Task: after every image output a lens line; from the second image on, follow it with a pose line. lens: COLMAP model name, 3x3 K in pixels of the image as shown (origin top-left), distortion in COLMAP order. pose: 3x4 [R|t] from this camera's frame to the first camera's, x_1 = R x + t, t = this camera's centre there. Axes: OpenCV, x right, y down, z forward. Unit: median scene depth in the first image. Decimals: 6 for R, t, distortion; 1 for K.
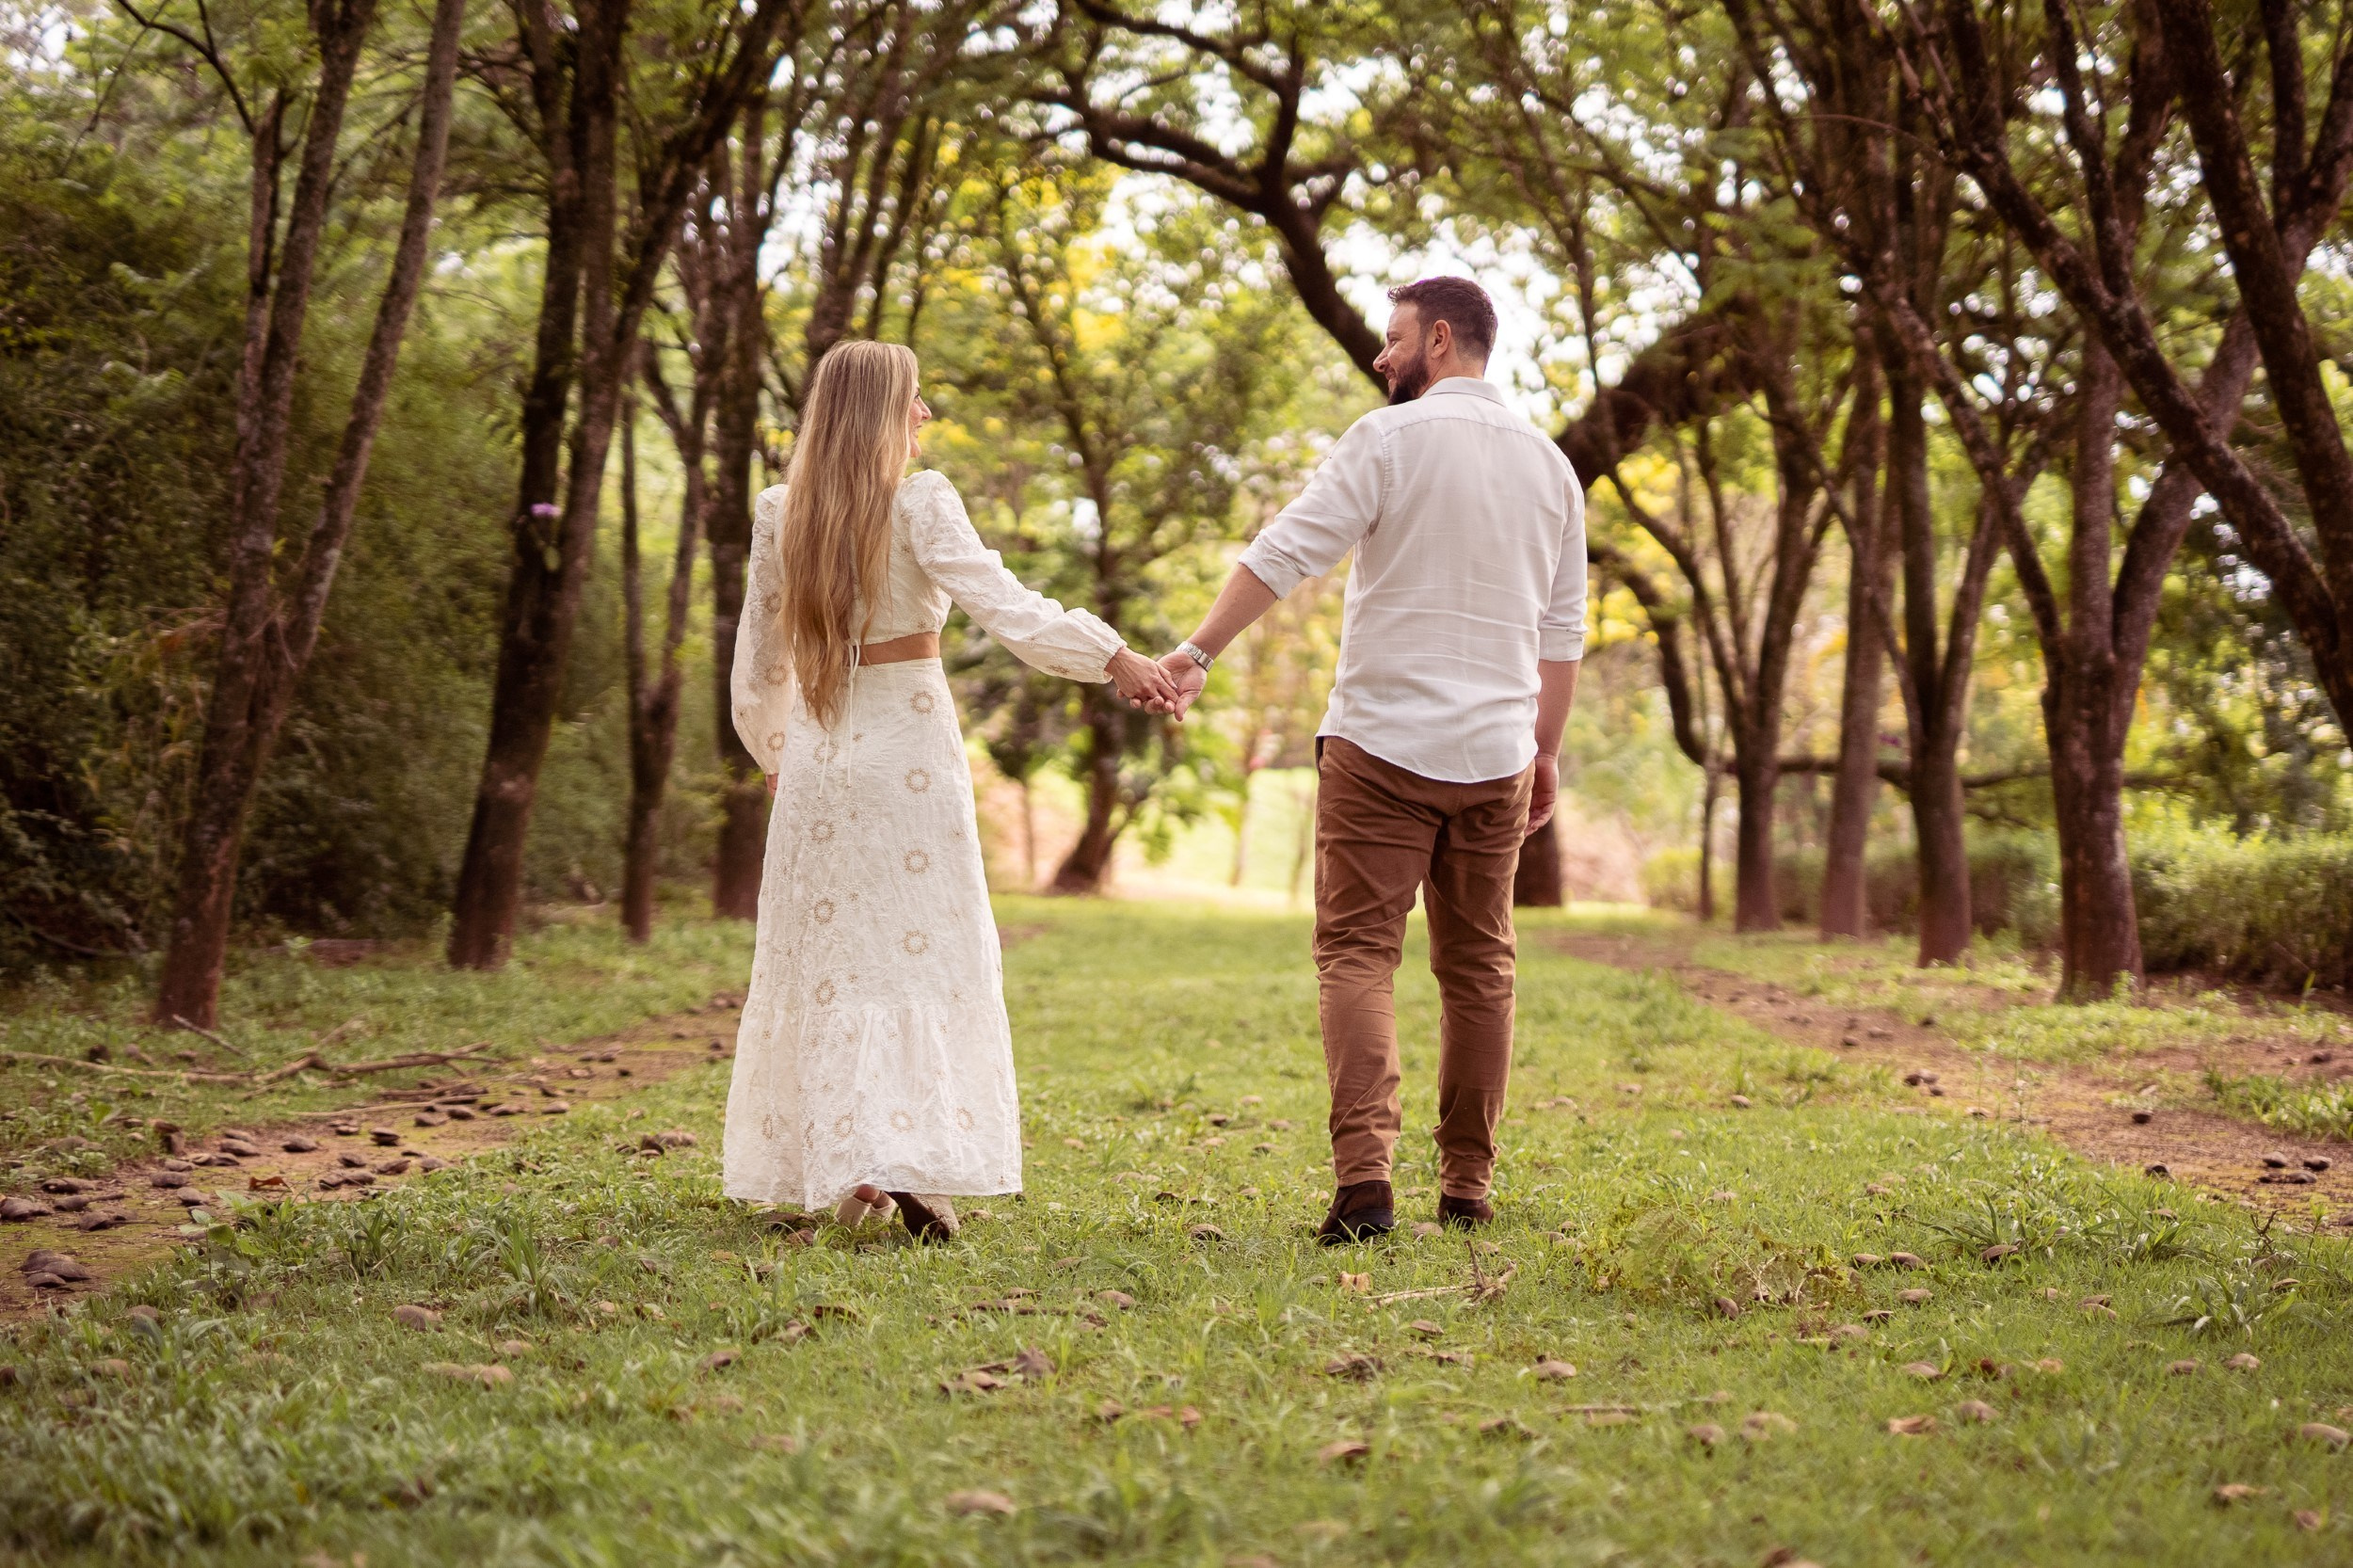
lens RADIAL K [[3375.0, 0, 1163.7], [0, 3375.0, 784.3], [0, 0, 1]] dist [0.132117, 0.000000]
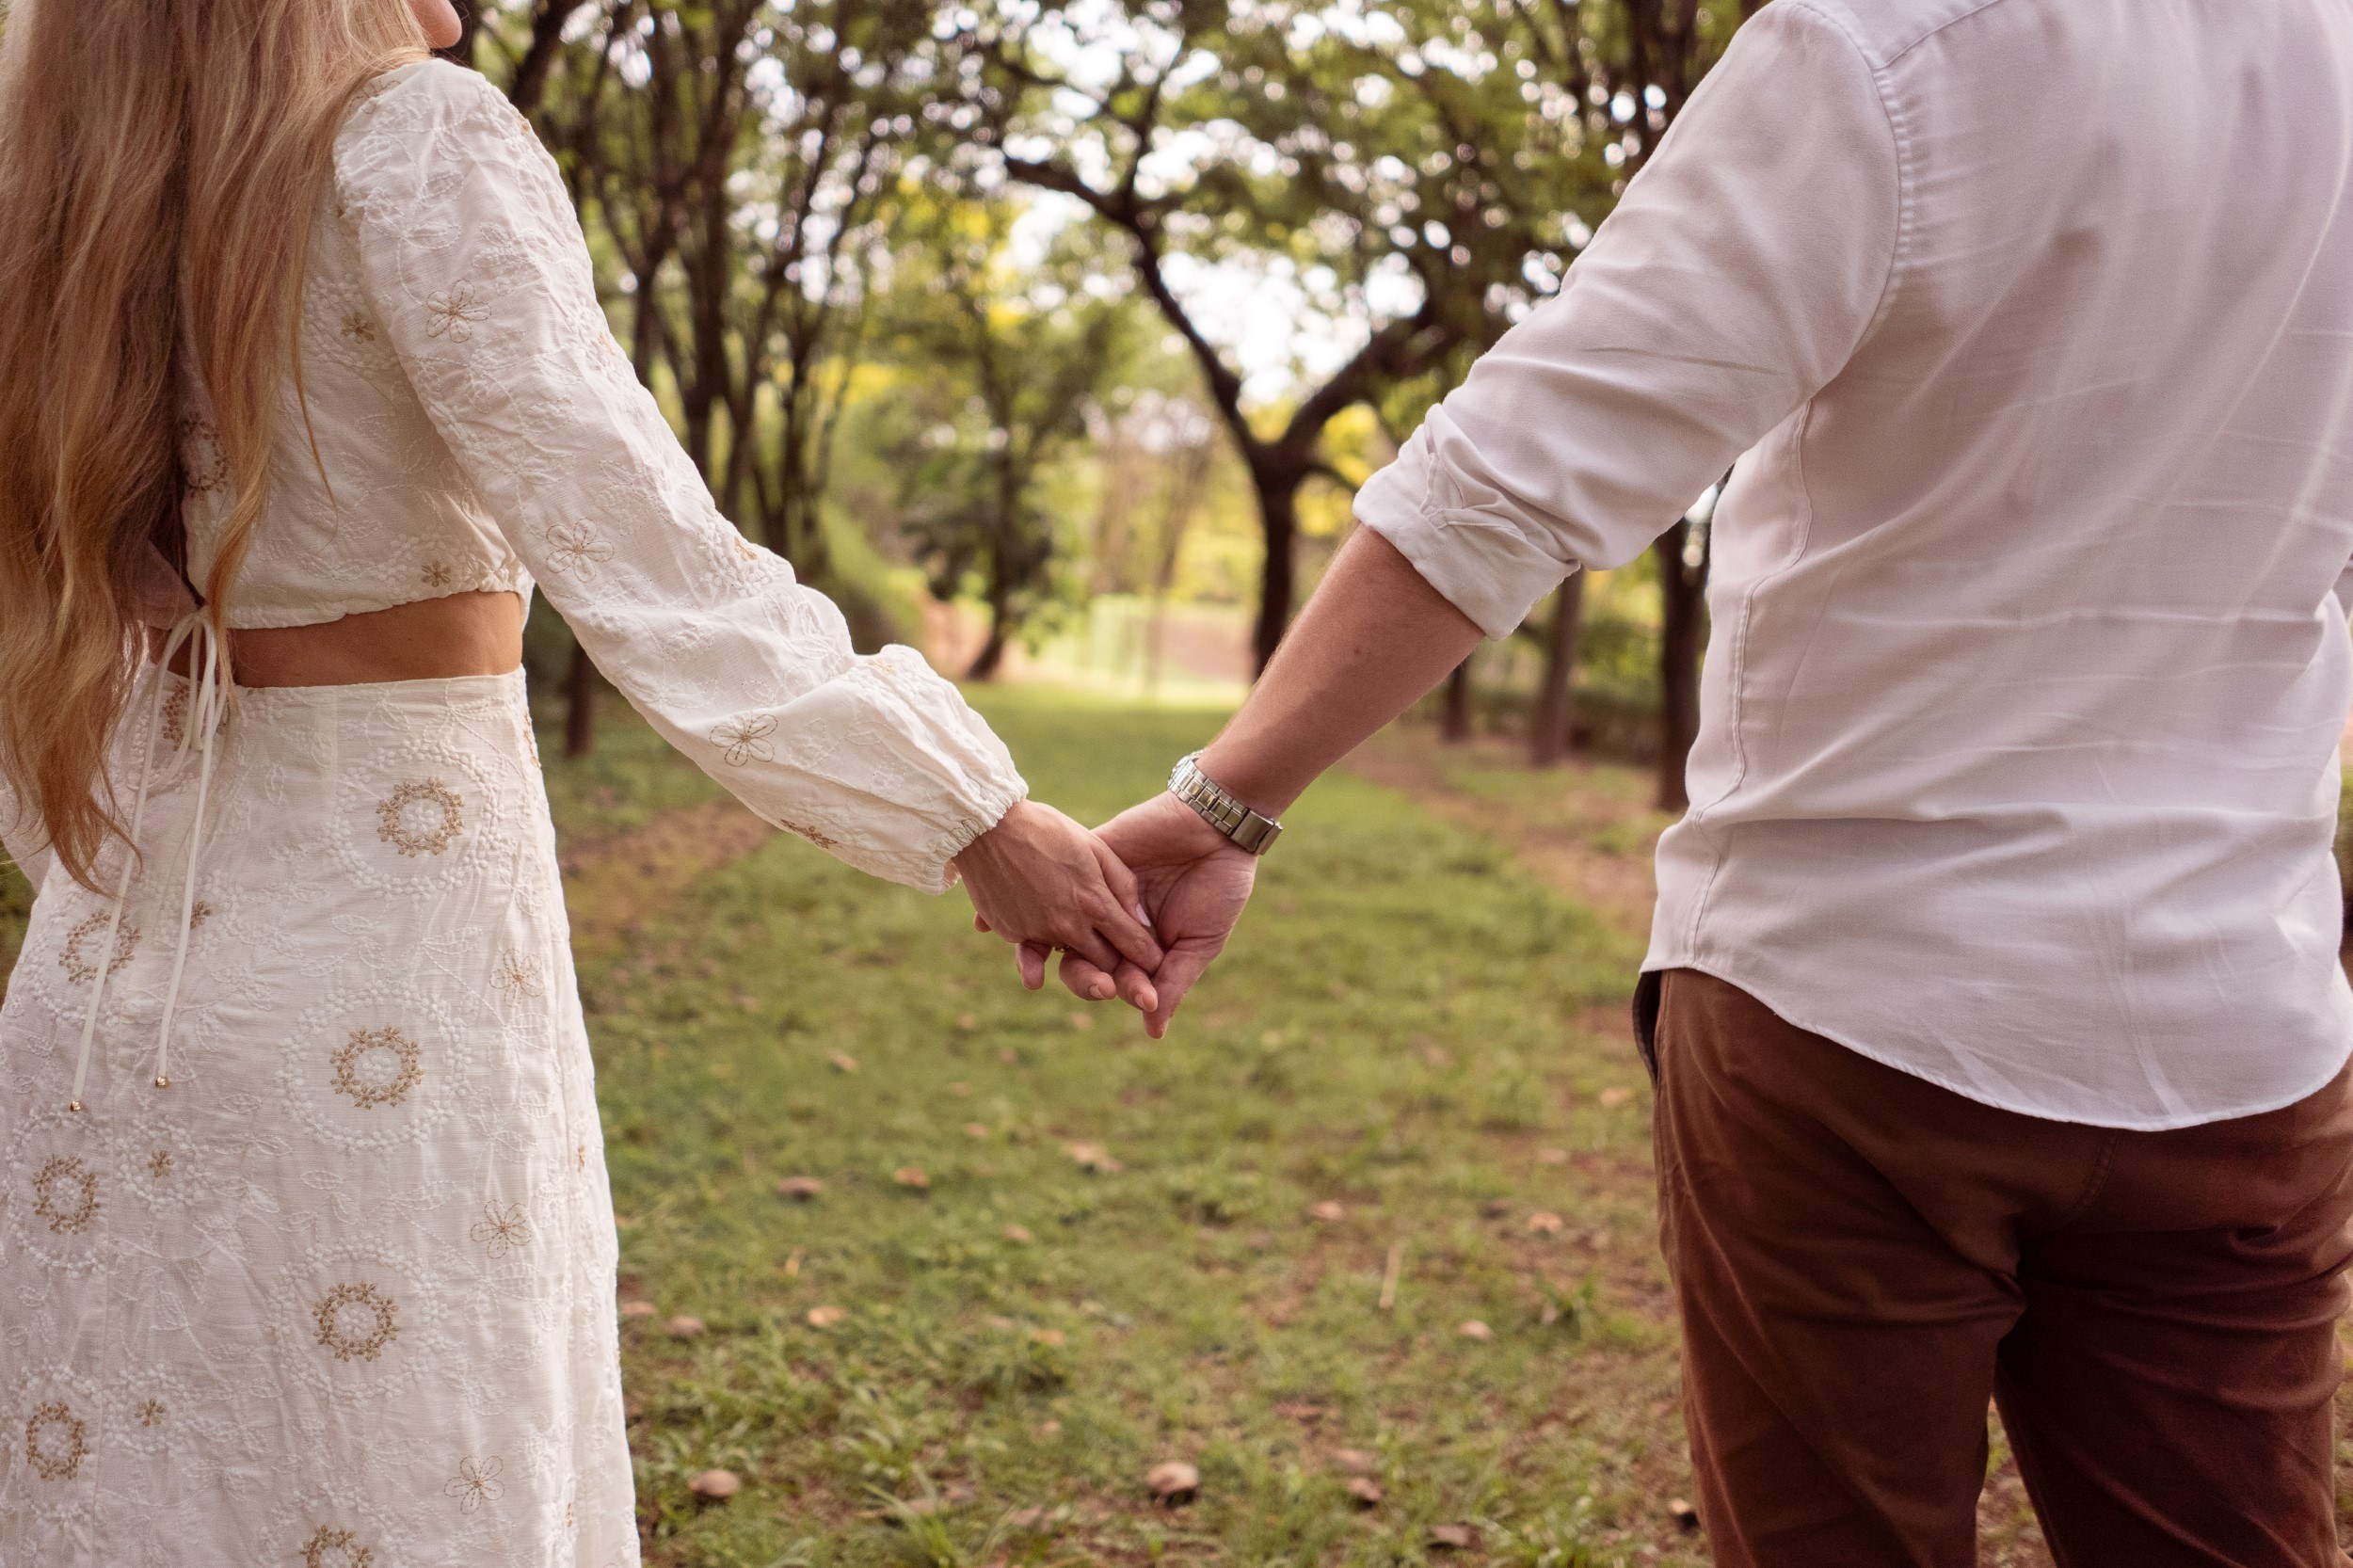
lens RADIAL K [[1943.2, 0, 1166.7], [0, 1943.2, 779.5], [0, 0, 1]] dist [-0.070018, -0.001791]
pose [[0.997313, 0.027183, 0.068023, -0.000410], [-0.033405, 0.995192, 0.092074, -0.008907], [-0.065193, -0.094099, 0.993426, 0.127079]]
